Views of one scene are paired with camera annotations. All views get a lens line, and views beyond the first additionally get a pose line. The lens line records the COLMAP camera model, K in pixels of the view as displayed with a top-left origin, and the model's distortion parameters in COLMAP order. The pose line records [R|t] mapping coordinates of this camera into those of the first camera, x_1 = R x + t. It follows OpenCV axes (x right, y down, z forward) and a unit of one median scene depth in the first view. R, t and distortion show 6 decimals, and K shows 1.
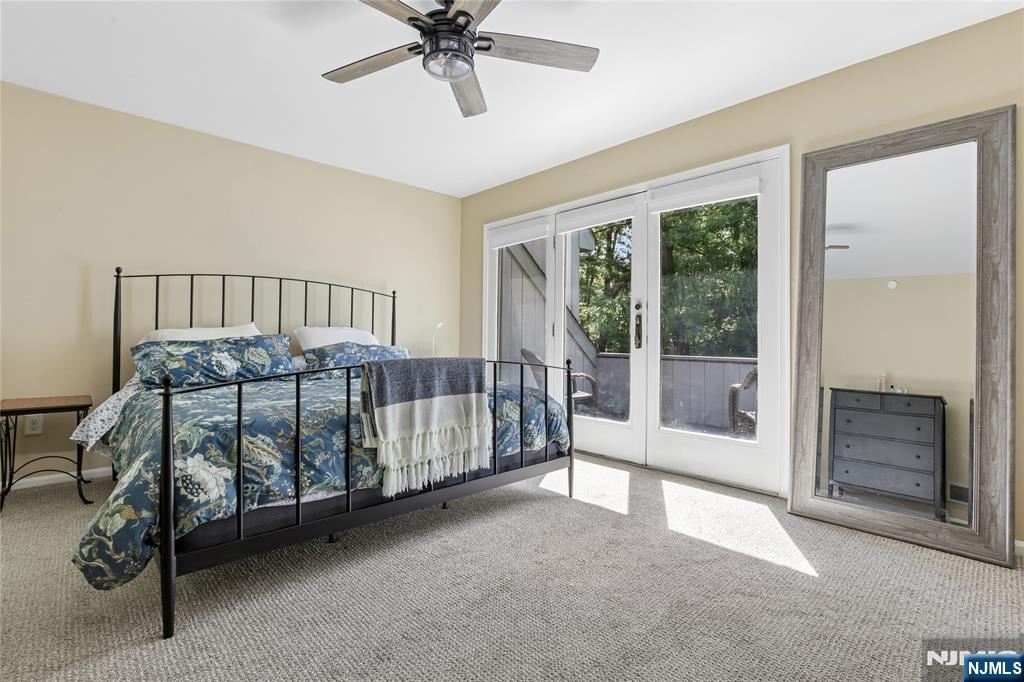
lens RADIAL K [[471.4, 0, 514.8], [0, 471.4, 339.1], [0, 0, 1]] dist [-0.020500, 0.004260]
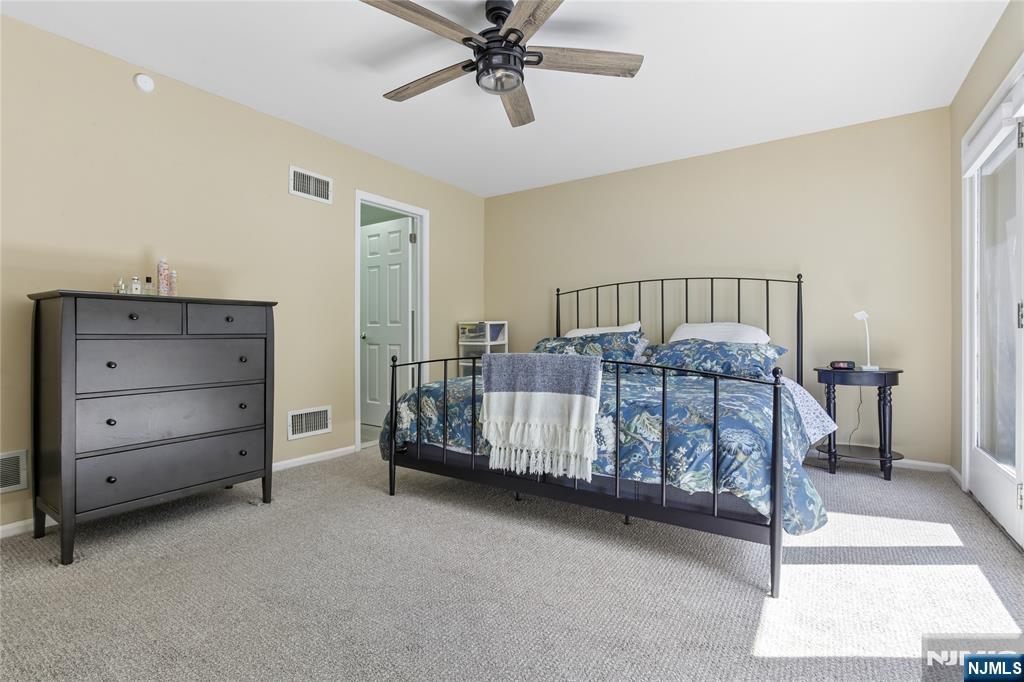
lens RADIAL K [[471.4, 0, 514.2], [0, 471.4, 337.3], [0, 0, 1]] dist [-0.020500, 0.004260]
pose [[0.227379, -0.000035, -0.973806, 0.848217], [0.004932, 0.999987, 0.001115, 0.001931], [0.973794, -0.005057, 0.227376, 0.734354]]
